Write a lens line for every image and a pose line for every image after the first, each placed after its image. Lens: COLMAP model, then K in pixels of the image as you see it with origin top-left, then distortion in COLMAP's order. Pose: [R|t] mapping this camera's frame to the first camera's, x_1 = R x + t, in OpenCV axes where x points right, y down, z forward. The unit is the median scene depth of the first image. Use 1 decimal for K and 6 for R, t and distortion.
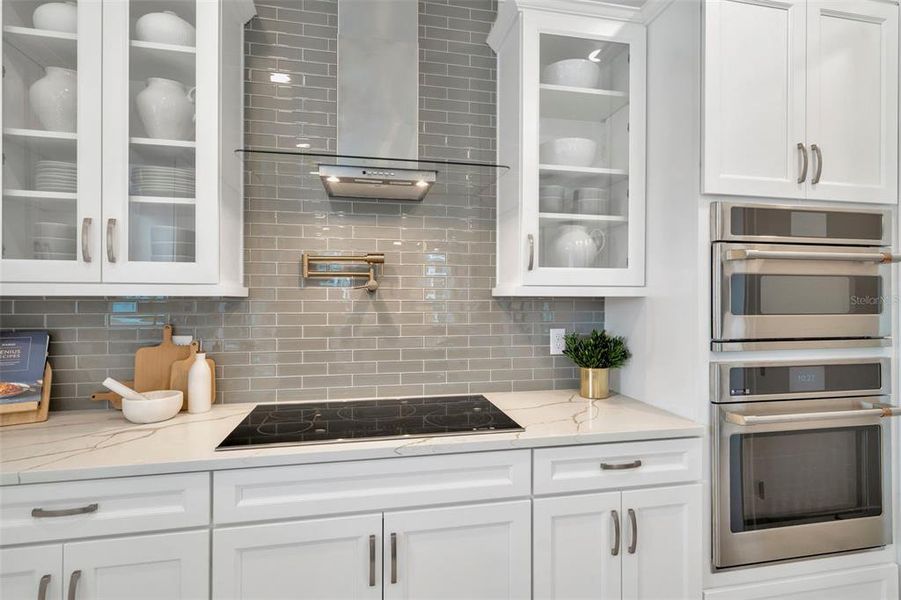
lens RADIAL K [[439.2, 0, 451.9], [0, 439.2, 295.7], [0, 0, 1]] dist [0.001782, 0.000551]
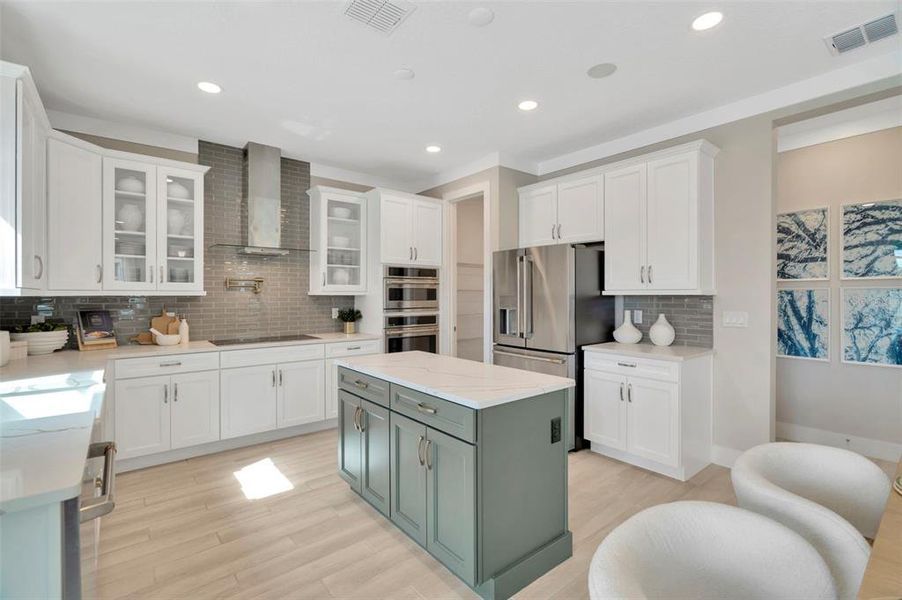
lens RADIAL K [[404.5, 0, 447.4], [0, 404.5, 295.3], [0, 0, 1]] dist [-0.001753, 0.000178]
pose [[0.888187, -0.002712, 0.459474, -0.318744], [0.001504, 0.999994, 0.002996, -0.004591], [-0.459480, -0.001970, 0.888186, -1.699661]]
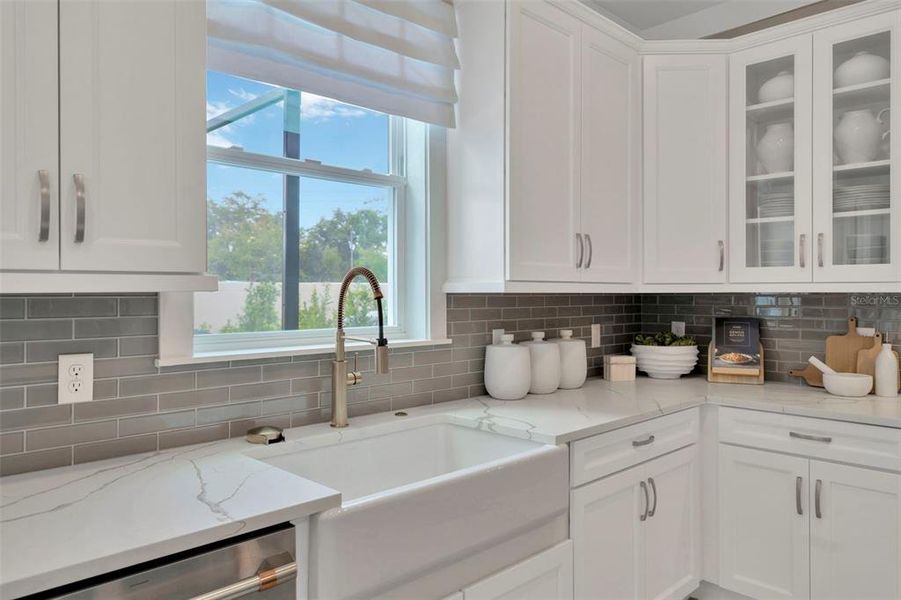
lens RADIAL K [[632.7, 0, 449.6], [0, 632.7, 289.7], [0, 0, 1]] dist [0.007398, 0.000140]
pose [[0.545104, -0.004446, -0.838357, 0.176178], [0.002428, 0.999990, -0.003724, -0.002338], [0.838365, -0.000006, 0.545110, -0.826298]]
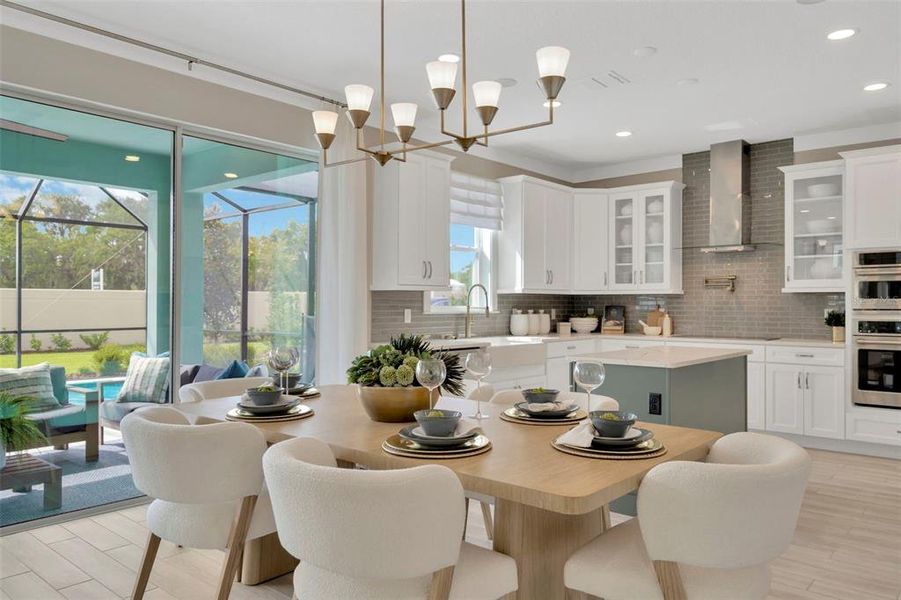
lens RADIAL K [[648.9, 0, 450.5], [0, 648.9, 300.0], [0, 0, 1]] dist [0.003638, 0.000973]
pose [[0.608830, -0.004551, -0.793288, 1.945421], [0.000146, 0.999984, -0.005624, 0.064657], [0.793301, 0.003308, 0.608821, -2.718039]]
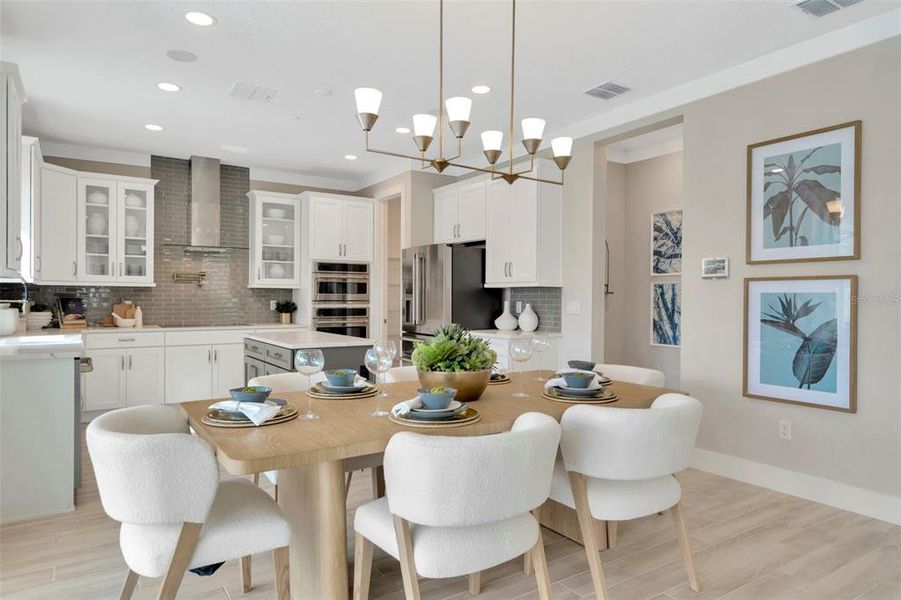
lens RADIAL K [[563.1, 0, 450.5], [0, 563.1, 300.0], [0, 0, 1]] dist [0.006281, 0.000210]
pose [[0.929444, 0.001535, 0.368959, -0.034151], [-0.003909, 0.999976, 0.005684, 0.061825], [-0.368942, -0.006725, 0.929428, -3.342054]]
